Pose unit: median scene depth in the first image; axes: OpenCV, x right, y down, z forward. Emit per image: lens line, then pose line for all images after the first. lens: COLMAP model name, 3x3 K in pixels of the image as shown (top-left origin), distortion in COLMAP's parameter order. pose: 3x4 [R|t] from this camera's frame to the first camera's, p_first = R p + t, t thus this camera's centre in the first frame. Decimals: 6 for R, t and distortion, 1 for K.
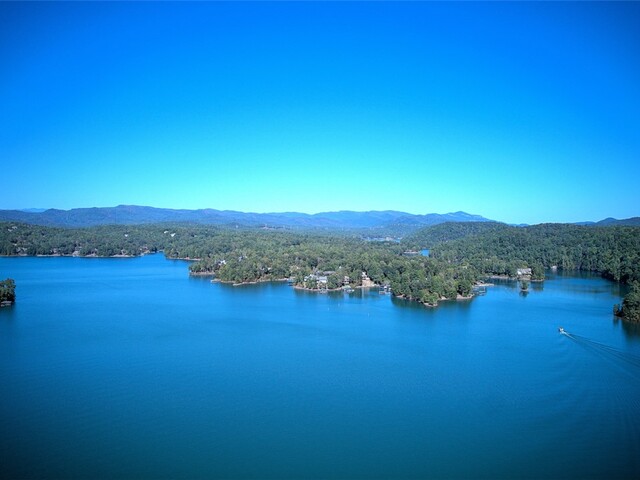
lens RADIAL K [[461.4, 0, 321.9], [0, 461.4, 244.6], [0, 0, 1]] dist [-0.080767, 0.073732]
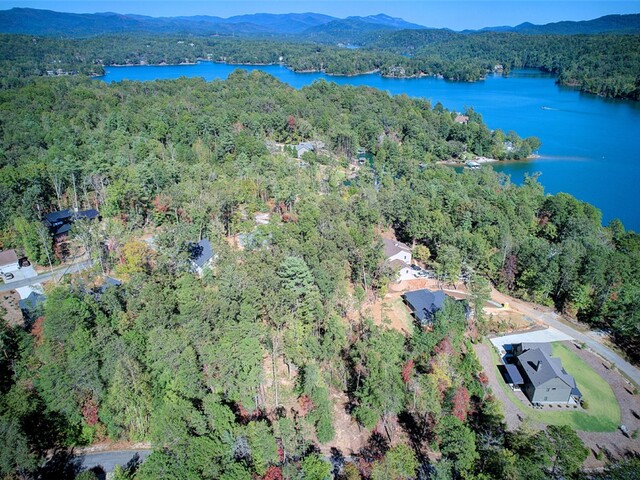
lens RADIAL K [[461.4, 0, 321.9], [0, 461.4, 244.6], [0, 0, 1]] dist [-0.080767, 0.073732]
pose [[0.981881, -0.086845, 0.168425, -0.389436], [0.014350, 0.920326, 0.390888, -0.000192], [-0.188953, -0.381389, 0.904898, -0.463377]]
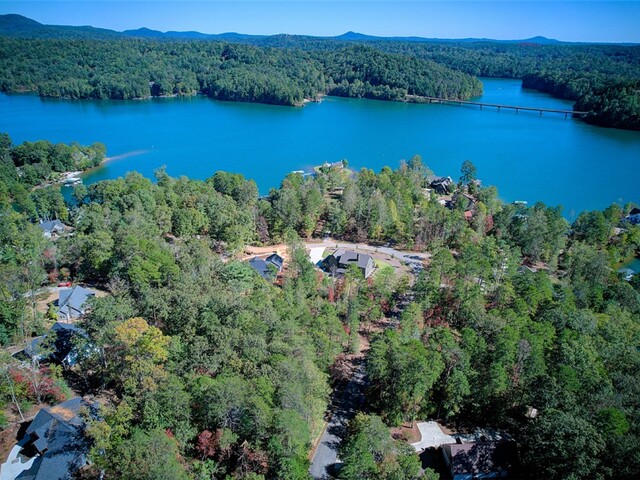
lens RADIAL K [[461.4, 0, 321.9], [0, 461.4, 244.6], [0, 0, 1]] dist [-0.080767, 0.073732]
pose [[0.228997, -0.409289, 0.883200, -0.489278], [0.027493, 0.909668, 0.414426, -0.010828], [-0.973039, -0.070621, 0.219563, -0.408798]]
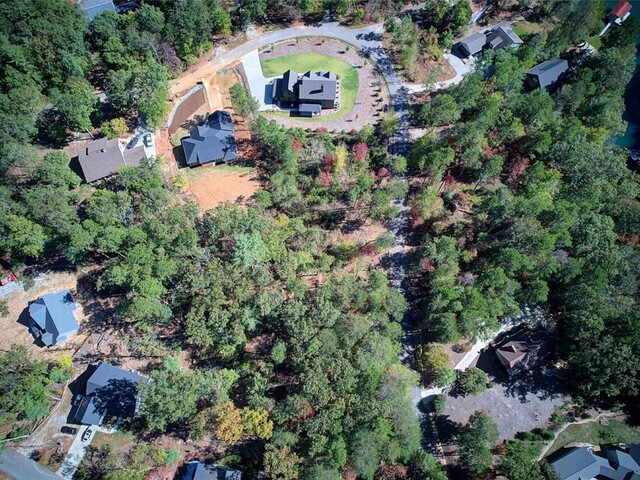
lens RADIAL K [[461.4, 0, 321.9], [0, 461.4, 244.6], [0, 0, 1]] dist [-0.080767, 0.073732]
pose [[-0.154374, -0.942604, 0.296085, -0.412955], [0.032716, 0.294636, 0.955049, -0.056404], [-0.987471, 0.157121, -0.014646, -0.371129]]
